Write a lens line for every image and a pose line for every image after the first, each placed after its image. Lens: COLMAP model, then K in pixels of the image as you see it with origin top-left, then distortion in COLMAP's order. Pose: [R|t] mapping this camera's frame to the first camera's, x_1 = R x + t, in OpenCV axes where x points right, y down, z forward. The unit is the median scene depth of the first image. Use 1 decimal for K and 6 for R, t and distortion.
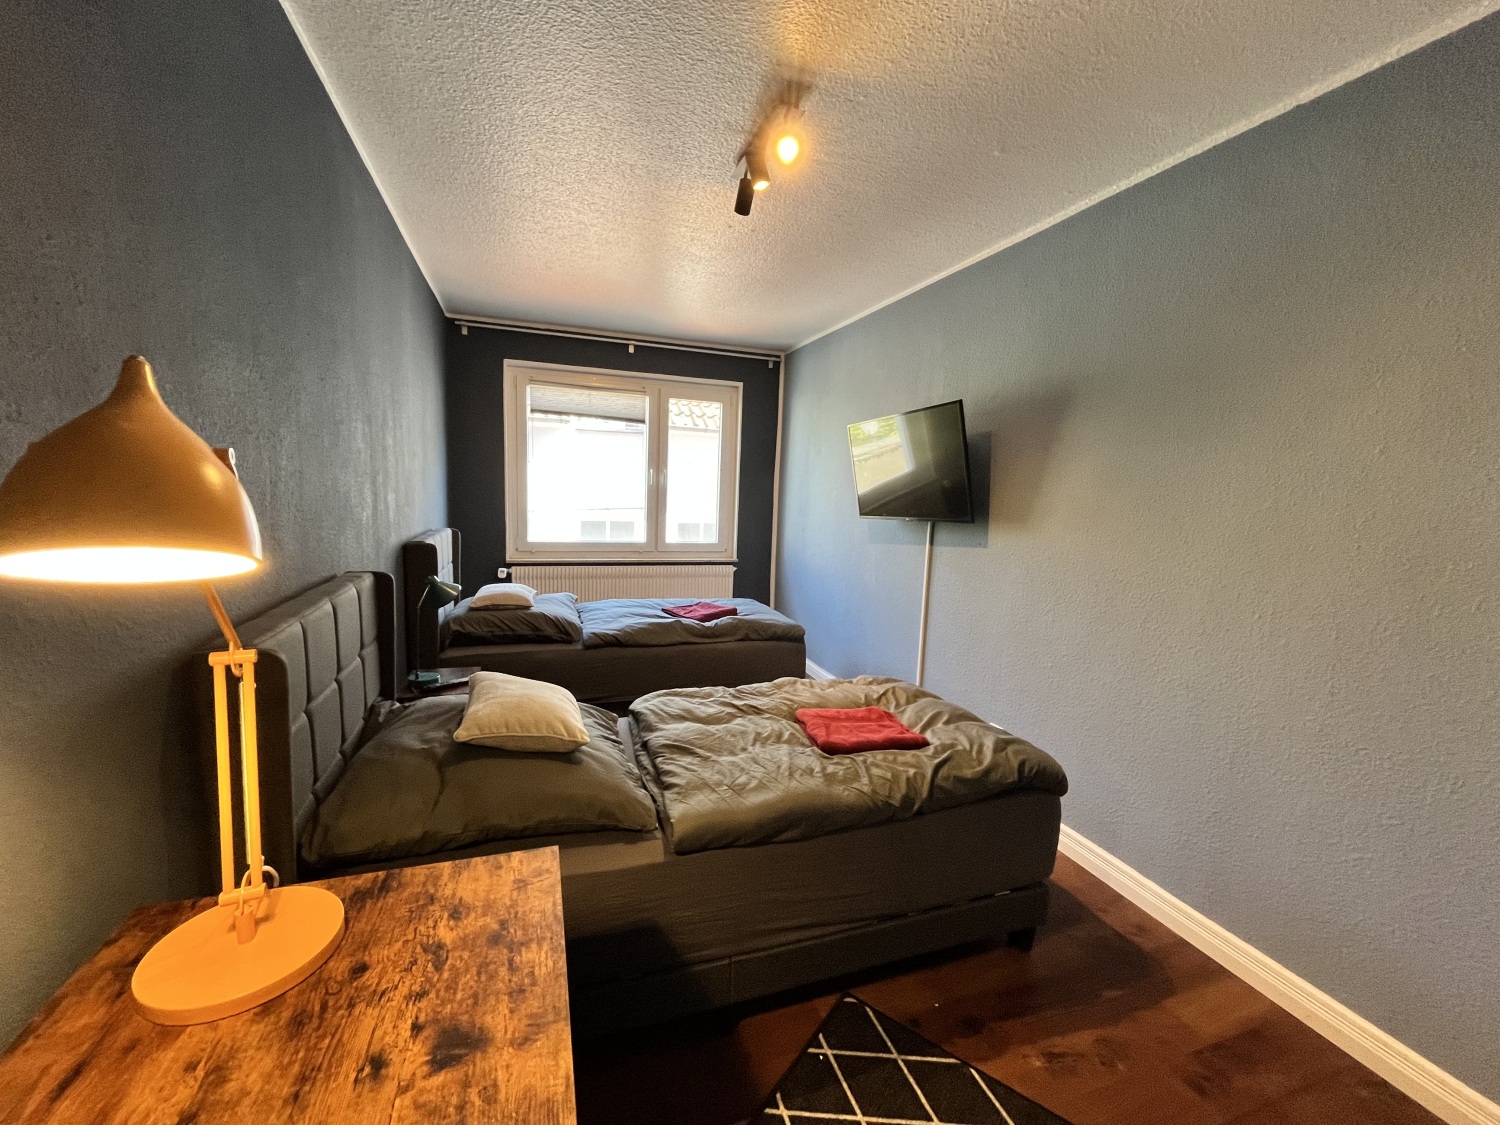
lens RADIAL K [[608.3, 0, 748.1], [0, 608.3, 562.0], [0, 0, 1]] dist [-0.002862, 0.000251]
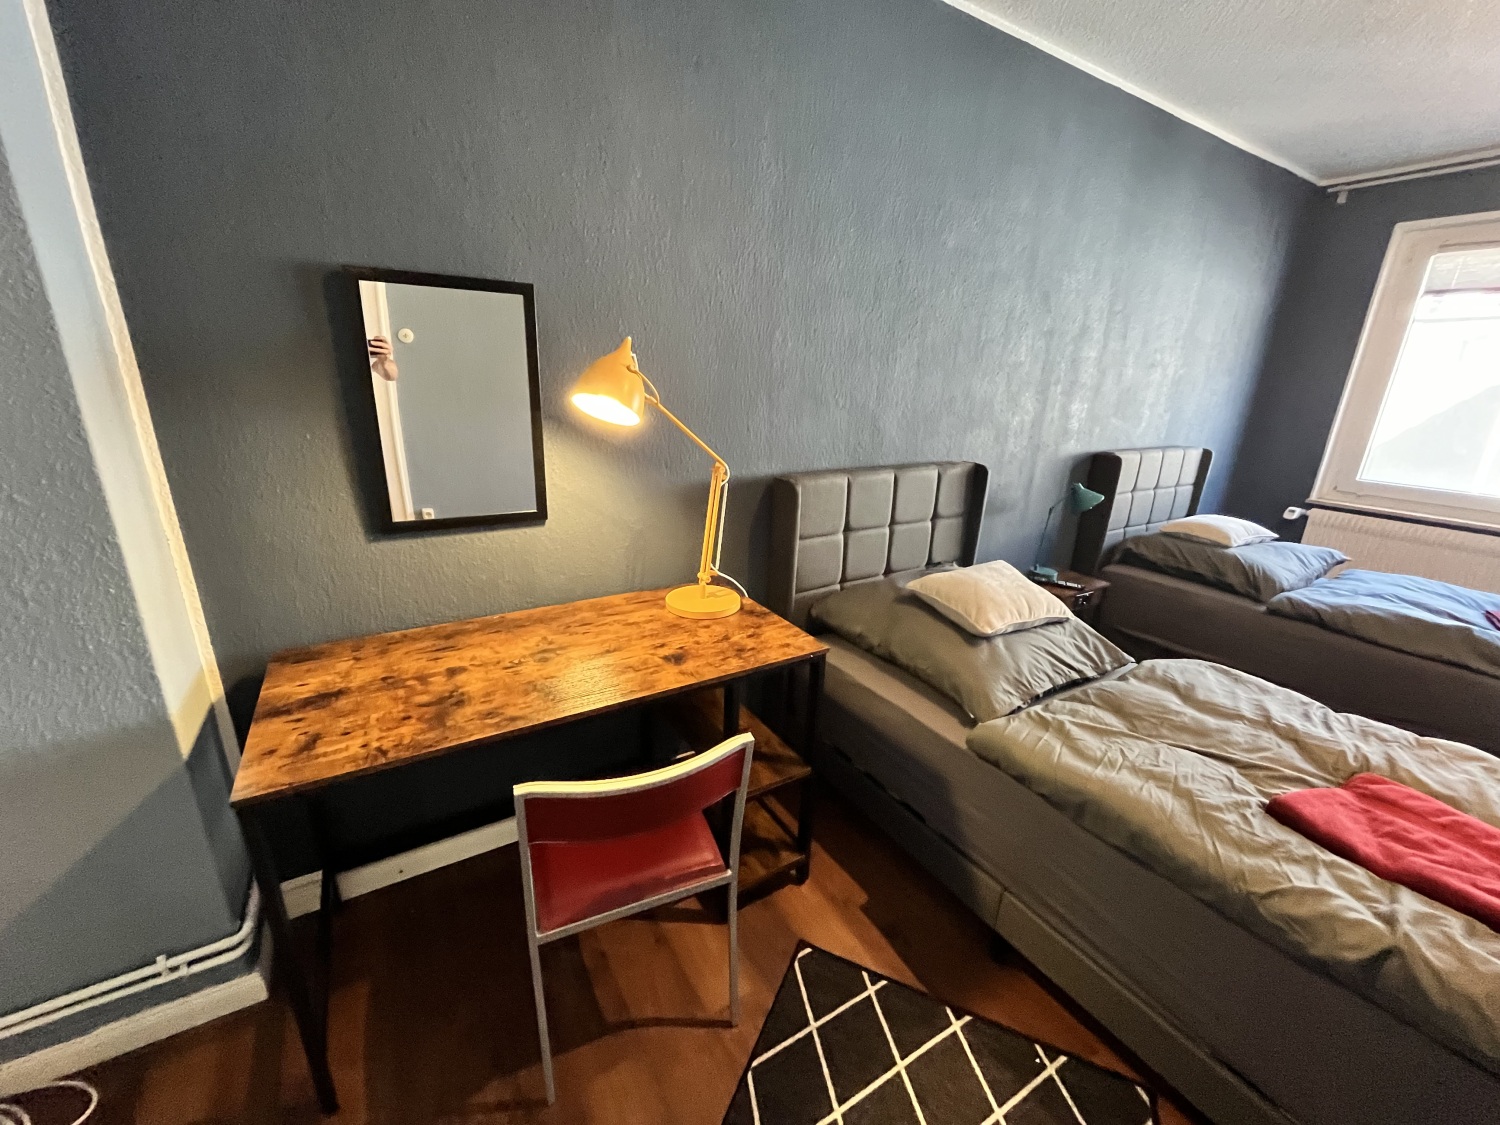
lens RADIAL K [[608.3, 0, 744.3], [0, 608.3, 564.4], [0, 0, 1]] dist [-0.002862, 0.000251]
pose [[0.207735, 0.264142, -0.941847, 0.314505], [-0.139764, 0.960987, 0.238683, -0.010433], [0.968149, 0.082054, 0.236548, 0.153146]]
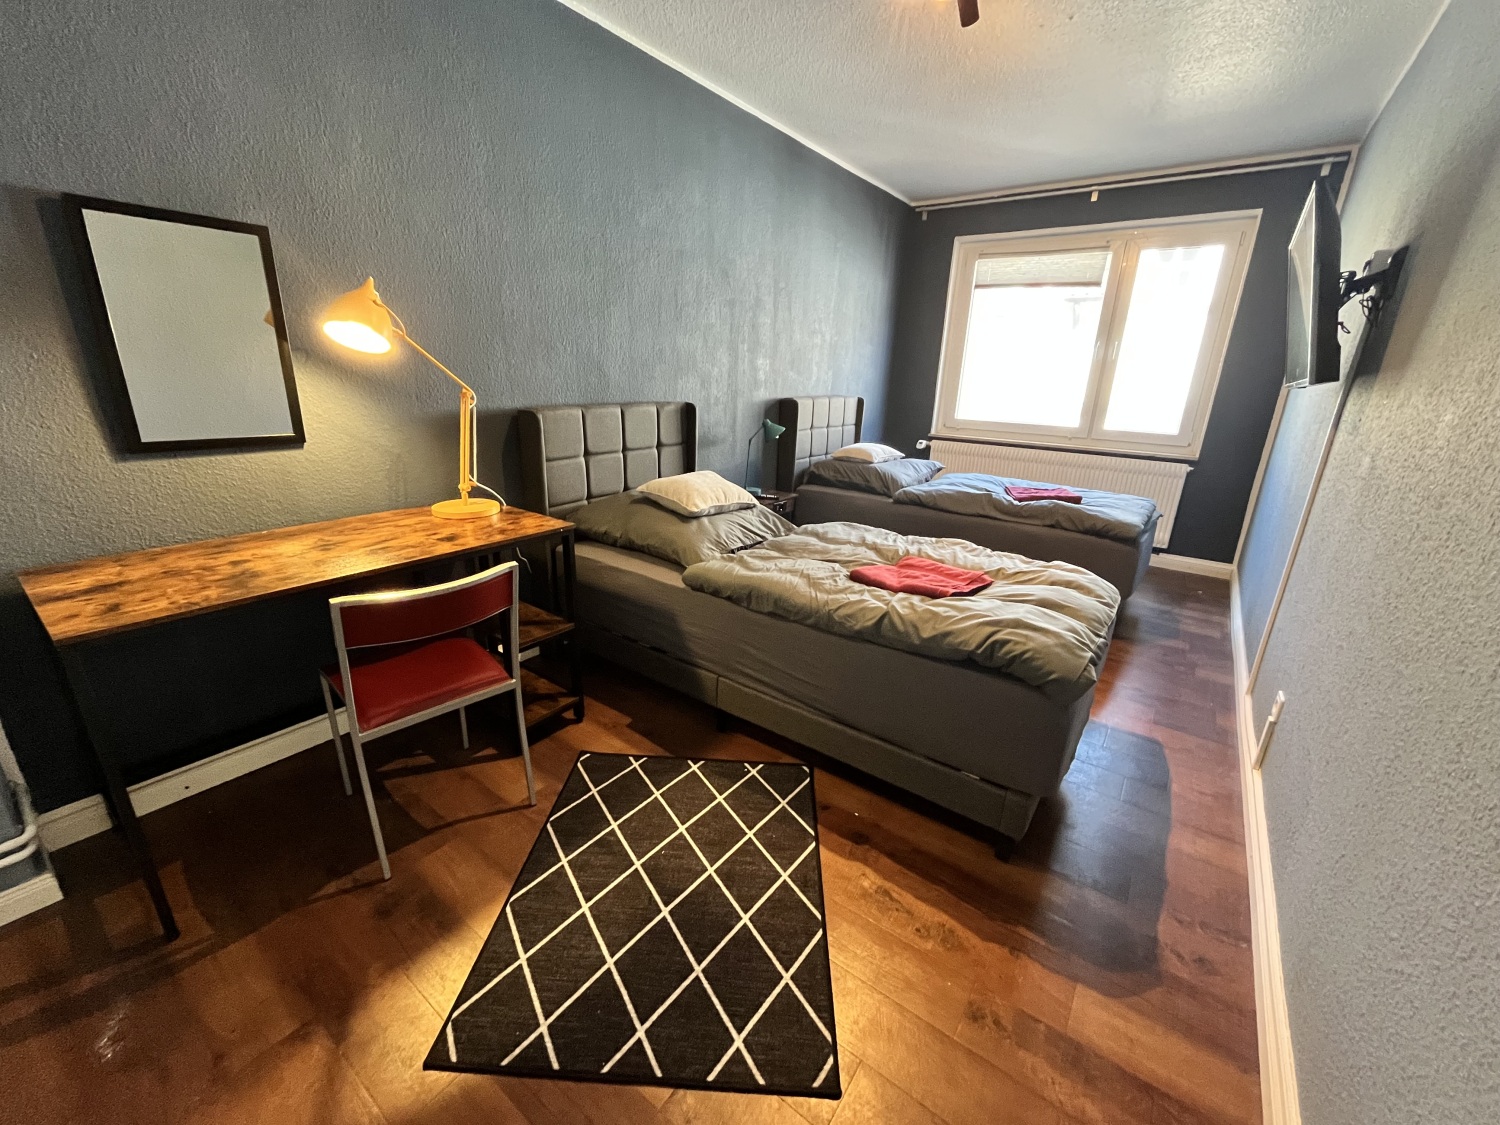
lens RADIAL K [[608.3, 0, 745.1], [0, 608.3, 567.2], [0, 0, 1]] dist [-0.002862, 0.000251]
pose [[0.559397, 0.236635, -0.794405, 0.507470], [-0.107491, 0.971001, 0.213547, 0.046903], [0.821901, -0.034066, 0.568611, 0.120877]]
